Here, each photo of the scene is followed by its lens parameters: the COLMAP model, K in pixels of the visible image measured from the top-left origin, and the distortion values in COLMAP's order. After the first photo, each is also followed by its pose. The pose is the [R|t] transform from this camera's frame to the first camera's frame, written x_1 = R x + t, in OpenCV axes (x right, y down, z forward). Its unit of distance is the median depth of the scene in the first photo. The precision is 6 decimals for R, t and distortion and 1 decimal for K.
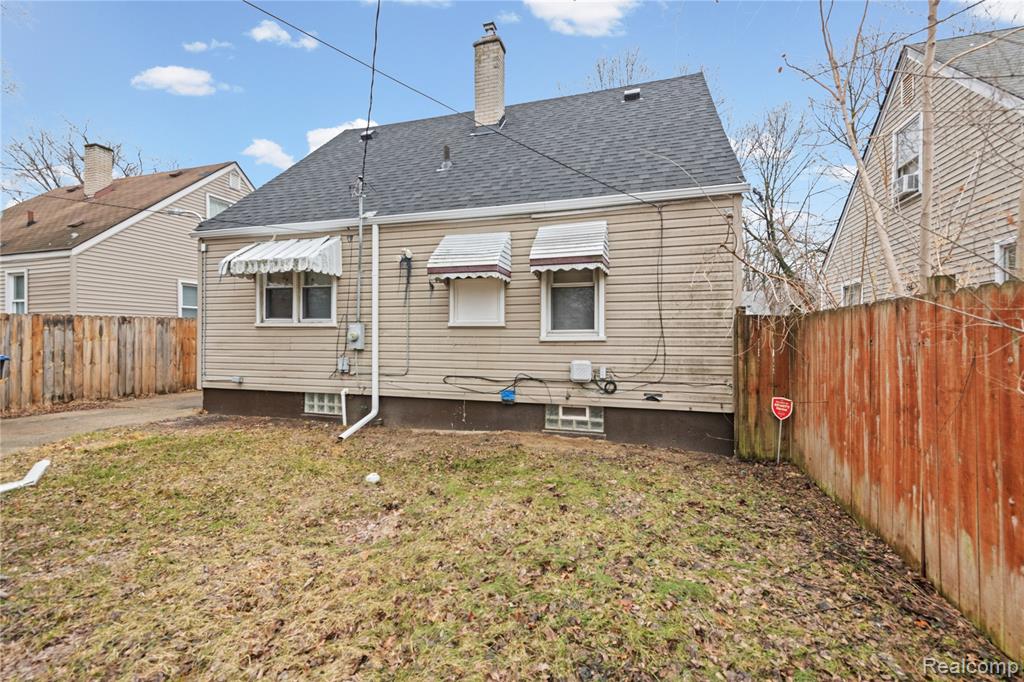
lens RADIAL K [[432.2, 0, 517.2], [0, 432.2, 339.0], [0, 0, 1]] dist [0.012523, -0.002074]
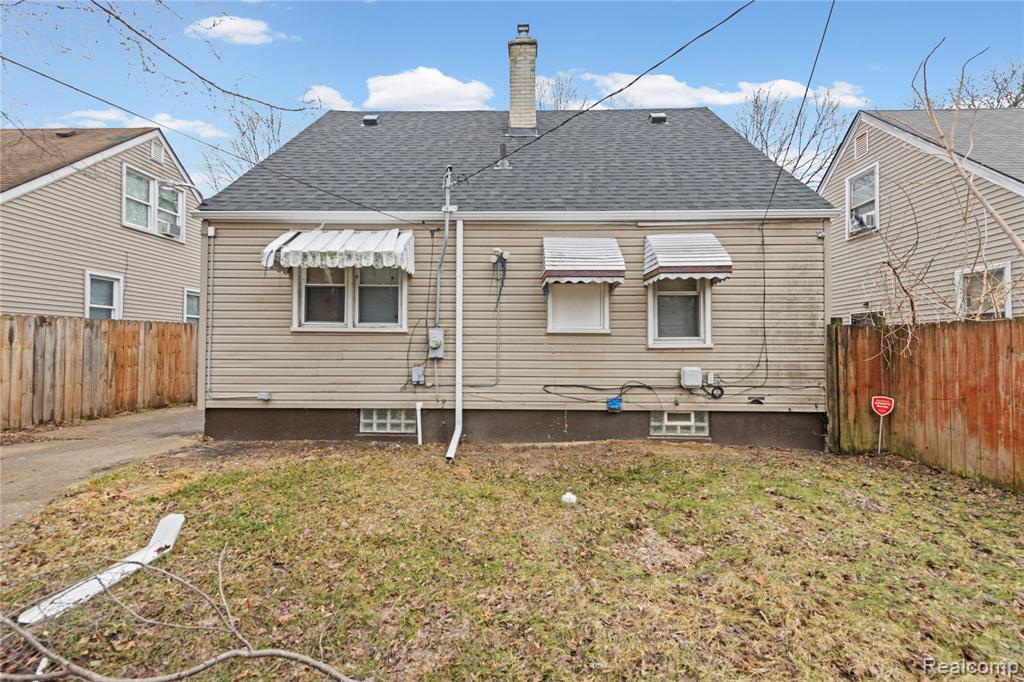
lens RADIAL K [[432.2, 0, 518.0], [0, 432.2, 339.2], [0, 0, 1]] dist [0.012523, -0.002074]
pose [[0.963729, 0.005140, 0.266834, -0.453694], [0.000489, 0.999779, -0.021025, 0.004431], [-0.266883, 0.020393, 0.963513, 0.098837]]
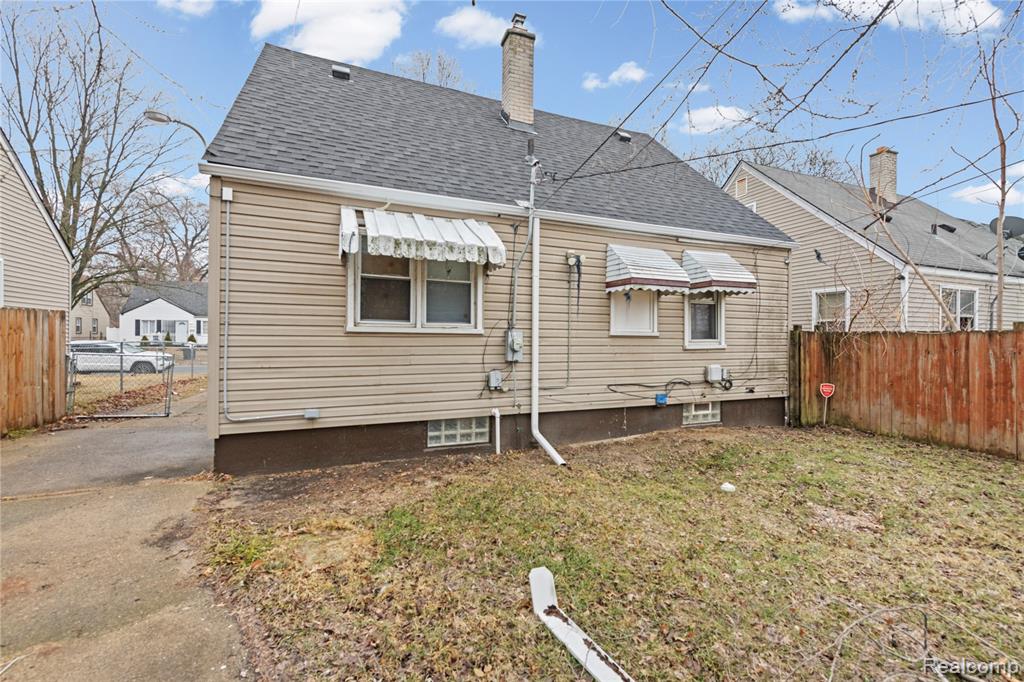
lens RADIAL K [[432.2, 0, 520.7], [0, 432.2, 337.6], [0, 0, 1]] dist [0.012523, -0.002074]
pose [[0.769729, 0.000688, 0.638371, -0.916525], [-0.004117, 0.999984, 0.003887, -0.025837], [-0.638358, -0.005620, 0.769719, 0.348630]]
